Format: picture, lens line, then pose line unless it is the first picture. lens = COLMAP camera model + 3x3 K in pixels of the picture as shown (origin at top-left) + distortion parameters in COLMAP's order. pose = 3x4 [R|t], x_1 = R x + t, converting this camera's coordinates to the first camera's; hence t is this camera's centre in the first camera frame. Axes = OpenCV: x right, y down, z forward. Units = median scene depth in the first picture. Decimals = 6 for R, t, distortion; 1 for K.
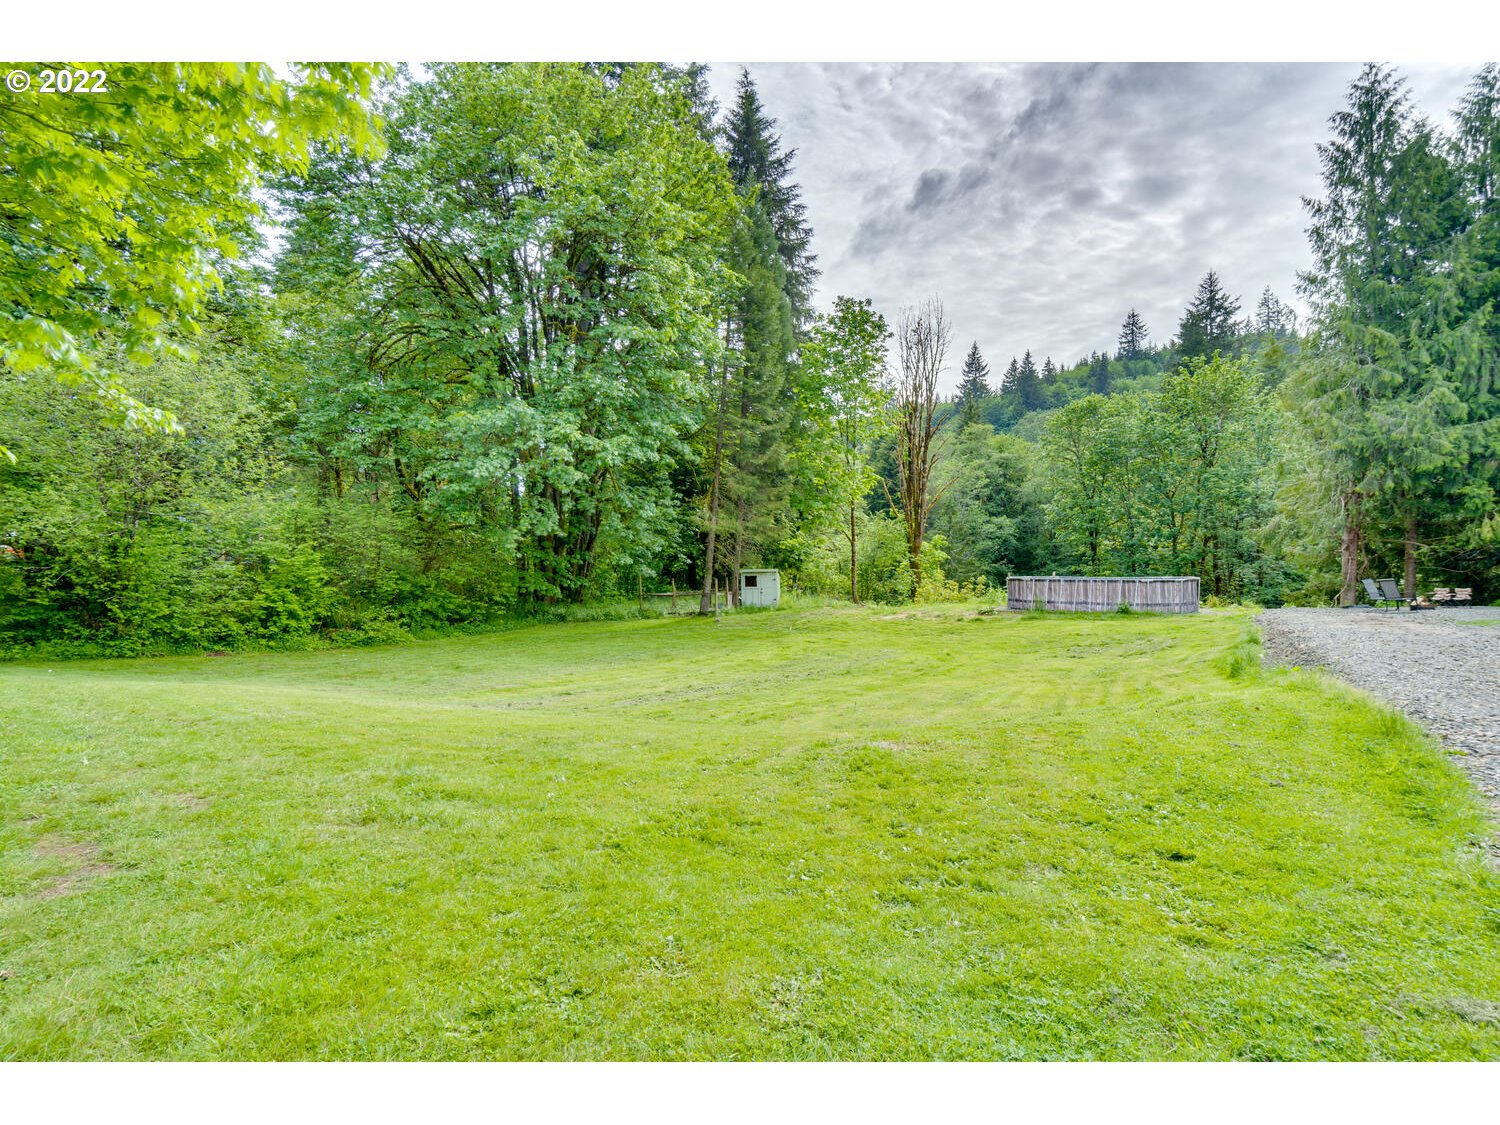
lens RADIAL K [[770.2, 0, 749.3], [0, 770.2, 557.5], [0, 0, 1]] dist [0.000662, -0.000355]
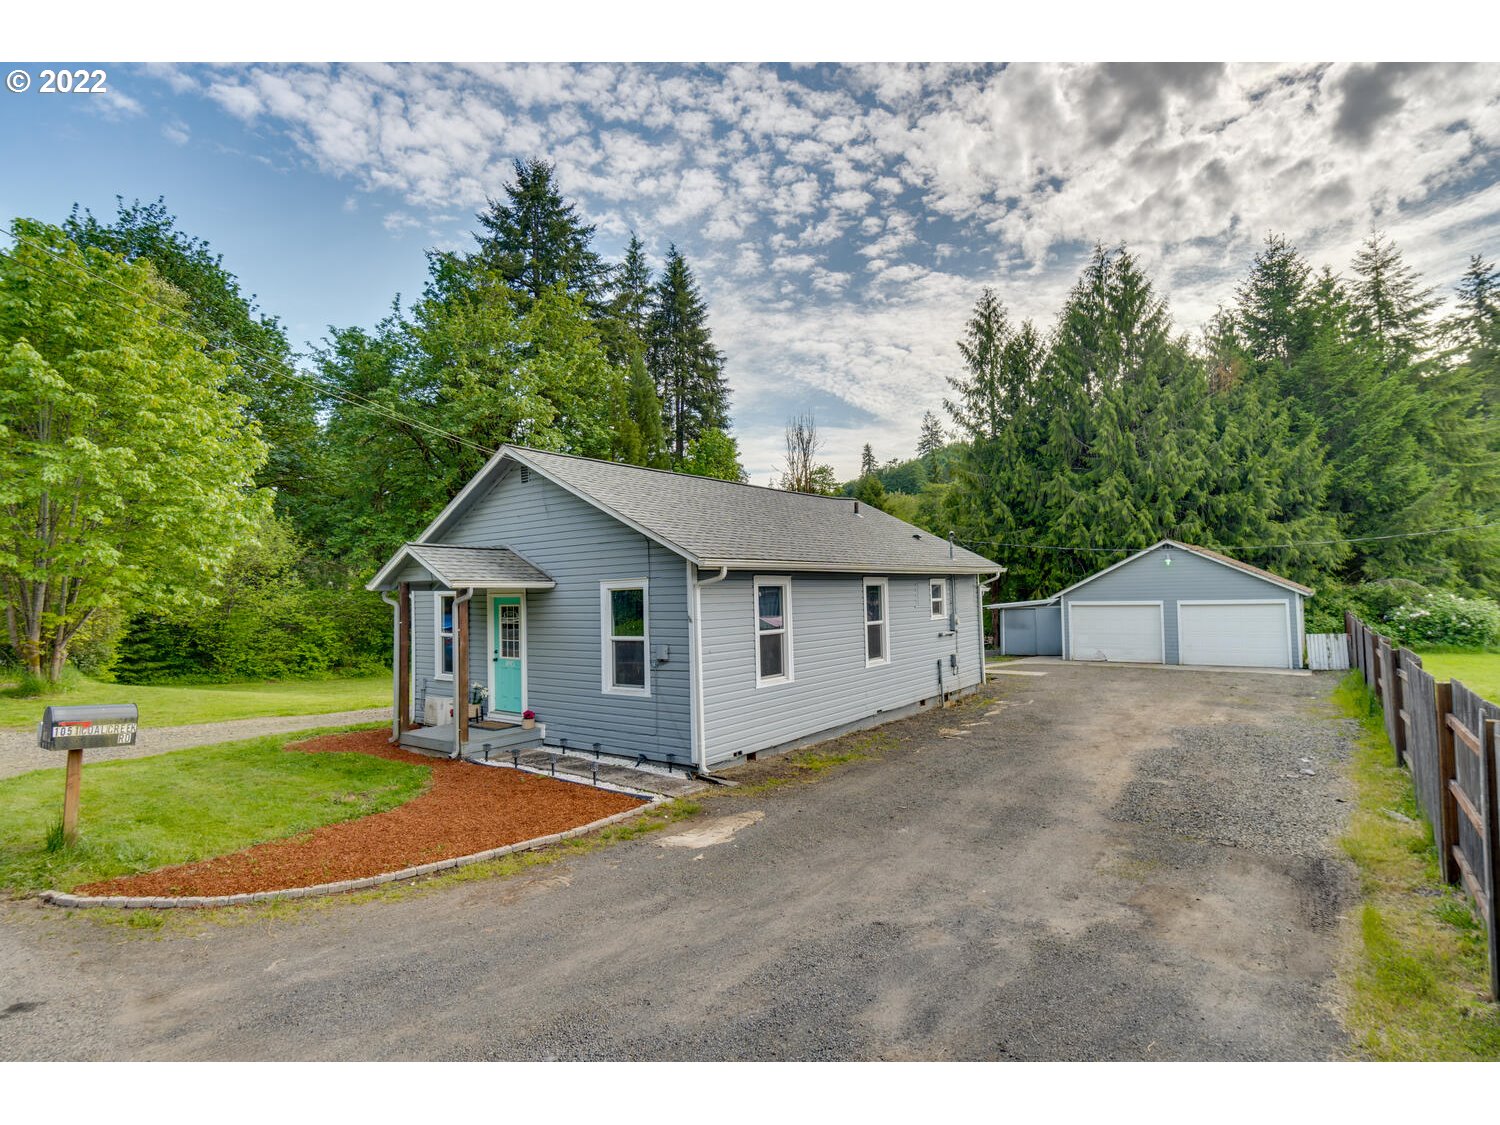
lens RADIAL K [[749.4, 0, 745.2], [0, 749.4, 568.4], [0, 0, 1]] dist [-0.001784, 0.000358]
pose [[0.994433, -0.021449, -0.103161, 0.461449], [0.017917, 0.999225, -0.035046, -0.044921], [0.103832, 0.033002, 0.994047, -0.489847]]
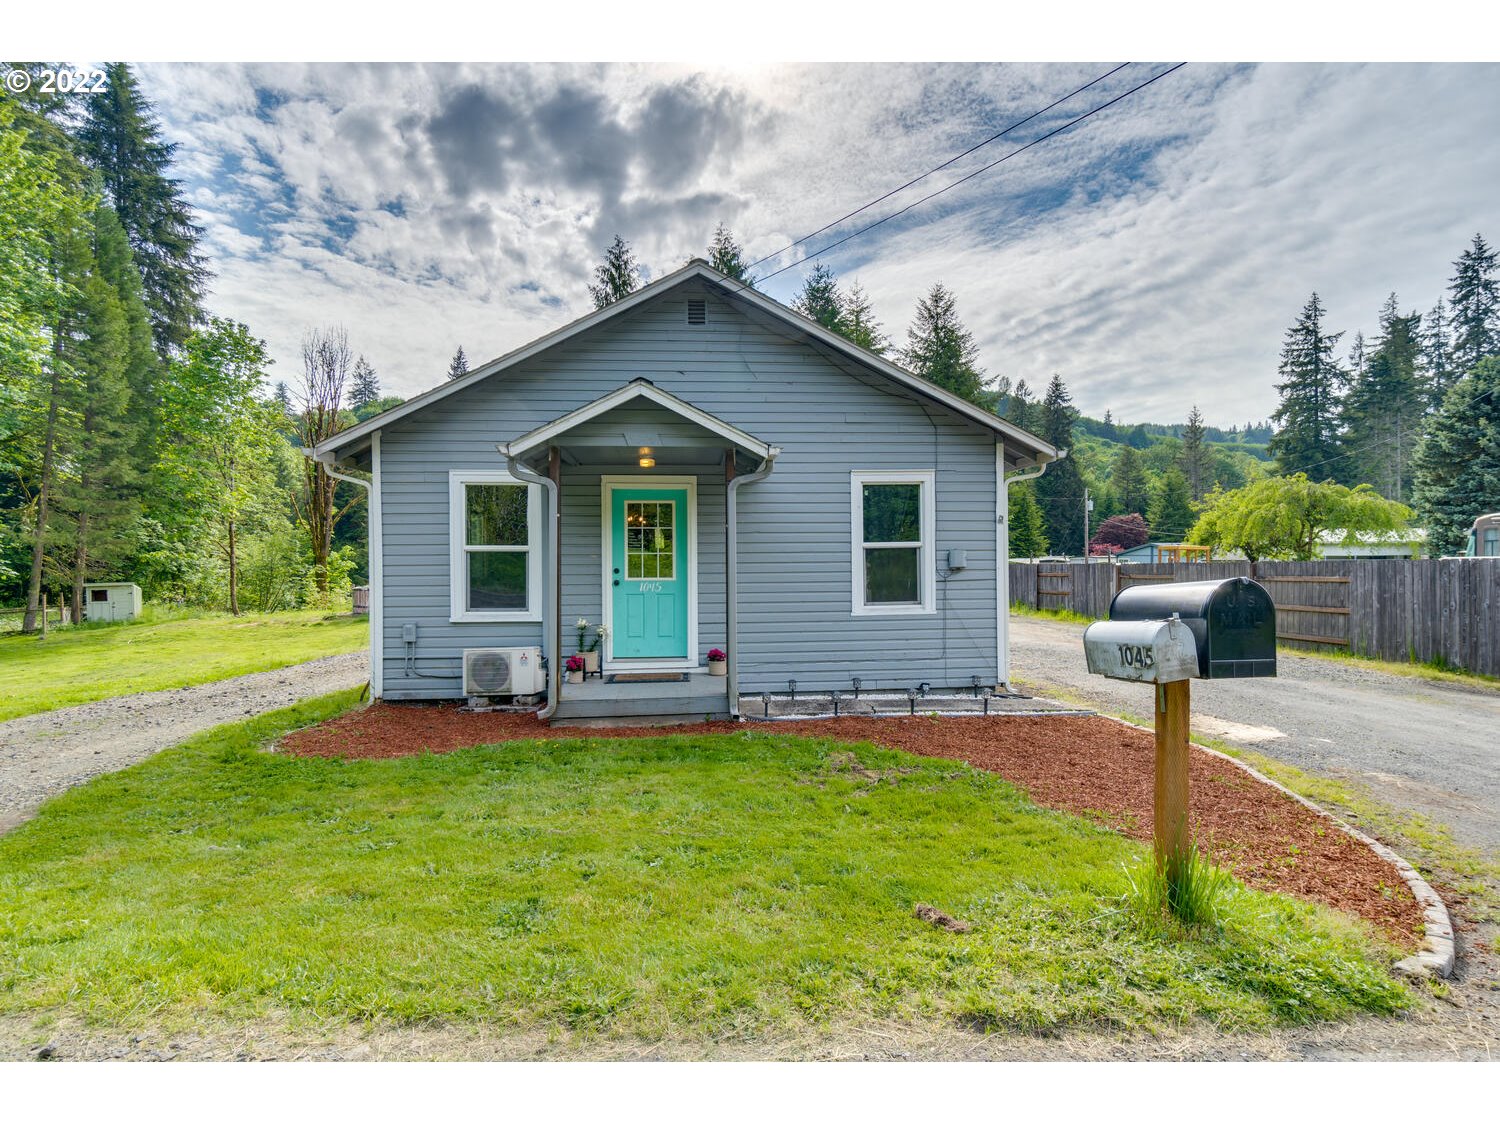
lens RADIAL K [[764.8, 0, 744.0], [0, 764.8, 562.7], [0, 0, 1]] dist [-0.010675, 0.006962]
pose [[0.809751, -0.001805, 0.586771, 0.132578], [0.000118, 0.999996, 0.002914, -0.017566], [-0.586774, -0.002291, 0.809748, -0.335432]]
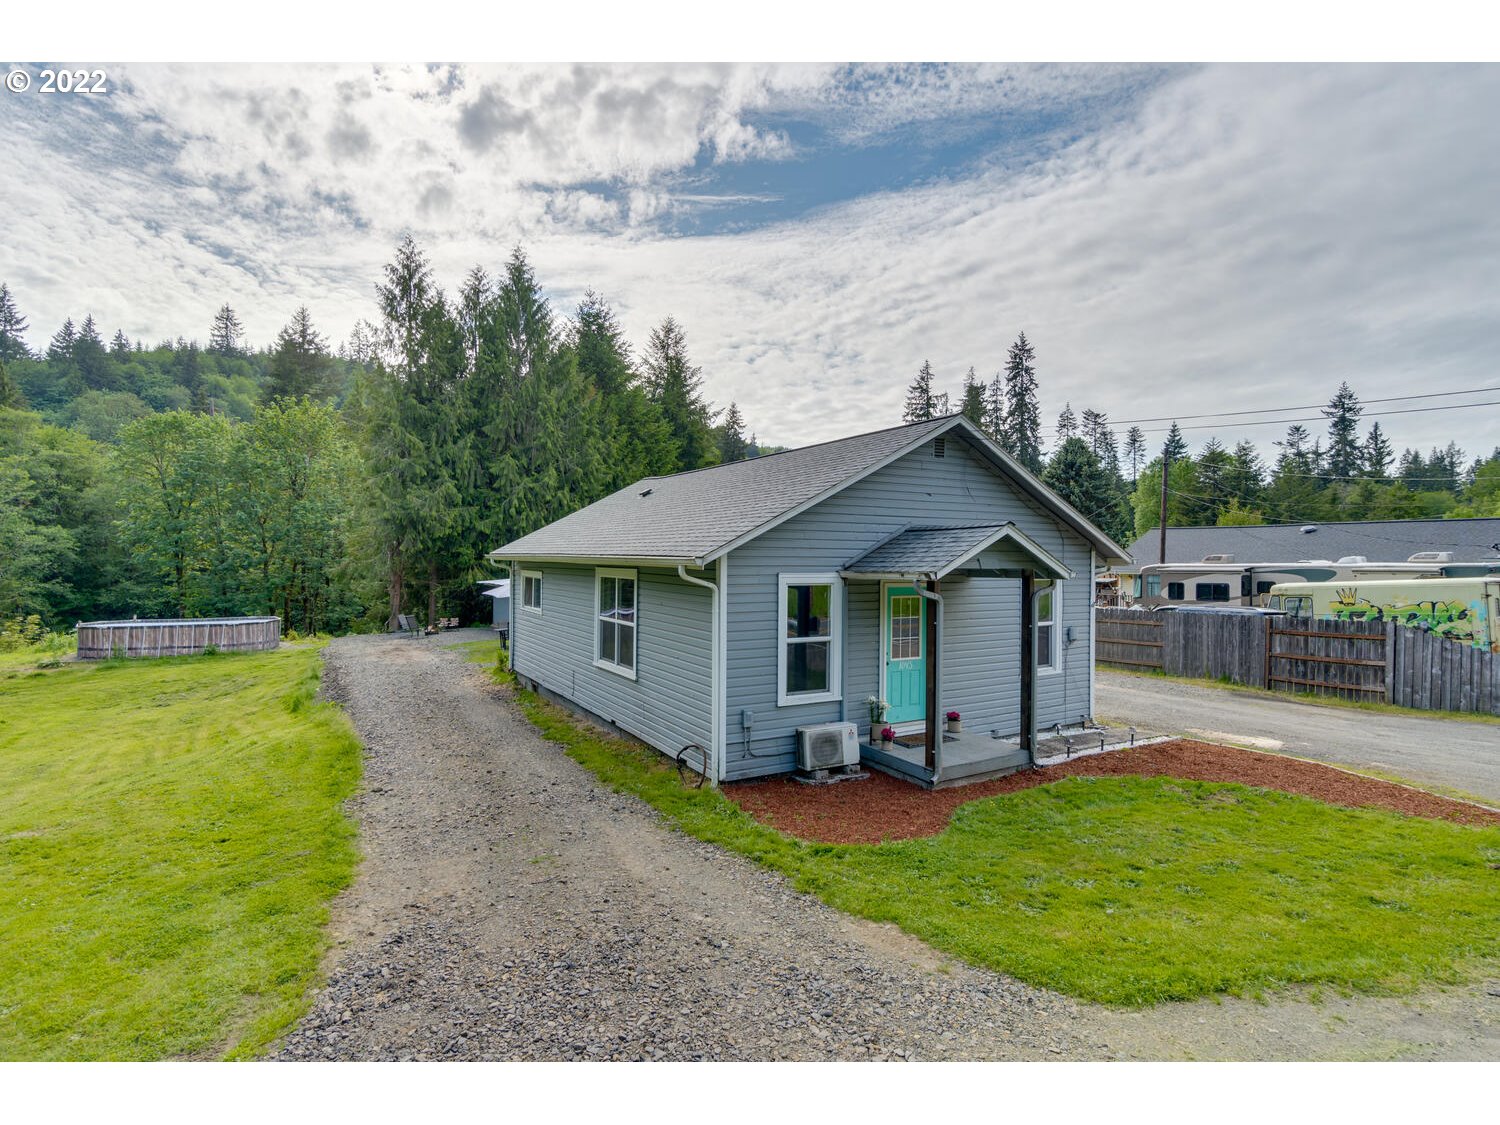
lens RADIAL K [[749.4, 0, 745.2], [0, 749.4, 568.4], [0, 0, 1]] dist [-0.001784, 0.000358]
pose [[0.481579, 0.000164, 0.876403, -0.081185], [-0.008008, 0.999959, 0.004214, -0.055610], [-0.876366, -0.009047, 0.481561, -0.176990]]
